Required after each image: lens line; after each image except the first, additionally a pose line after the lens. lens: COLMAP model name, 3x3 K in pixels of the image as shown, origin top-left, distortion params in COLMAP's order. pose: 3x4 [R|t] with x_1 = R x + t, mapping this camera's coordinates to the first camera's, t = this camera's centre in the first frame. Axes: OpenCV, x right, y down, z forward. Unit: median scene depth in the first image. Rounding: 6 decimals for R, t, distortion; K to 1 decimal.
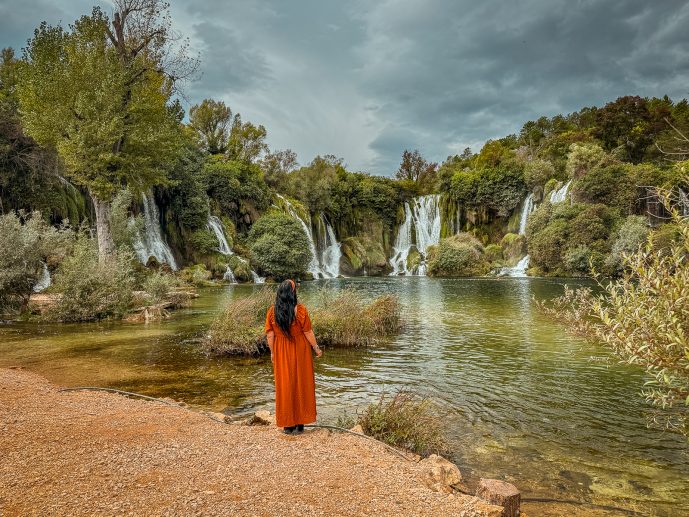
lens RADIAL K [[468.7, 0, 344.5], [0, 468.7, 258.5], [0, 0, 1]] dist [0.128068, -0.222274]
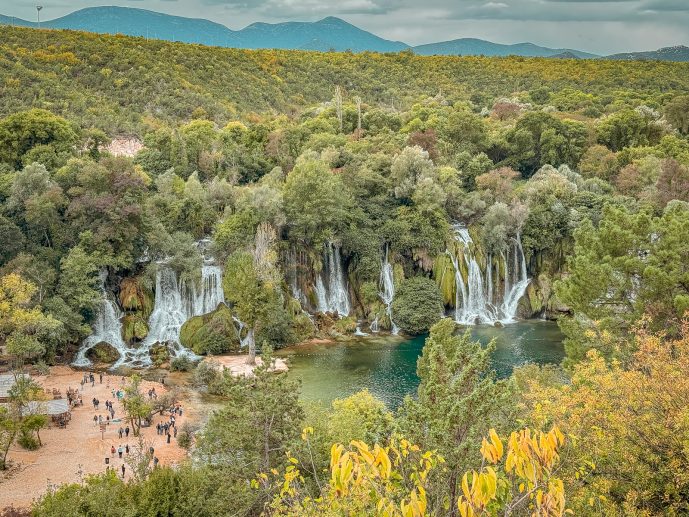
lens RADIAL K [[953.3, 0, 344.5], [0, 953.3, 258.5], [0, 0, 1]] dist [0.130262, -0.015917]
pose [[0.792943, 0.133506, -0.594490, 0.850902], [-0.023310, 0.981632, 0.189356, -0.438684], [0.608850, -0.136291, 0.781490, -0.778514]]
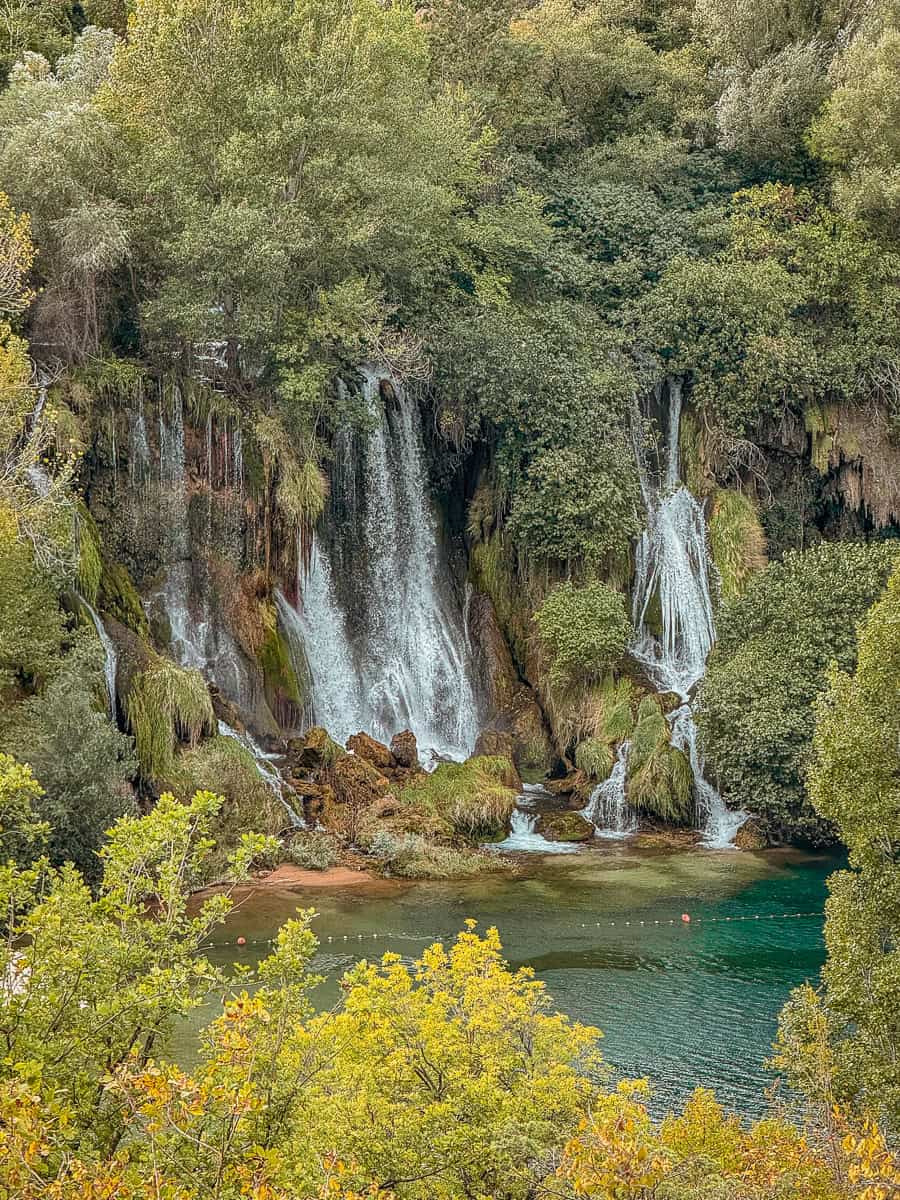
lens RADIAL K [[4106.2, 0, 450.0], [0, 4106.2, 600.0], [0, 0, 1]] dist [0.687363, 0.344007]
pose [[0.782807, 0.105214, -0.613305, 0.680093], [-0.007210, 0.987069, 0.160131, -0.277312], [0.622223, -0.120930, 0.773444, -0.501372]]
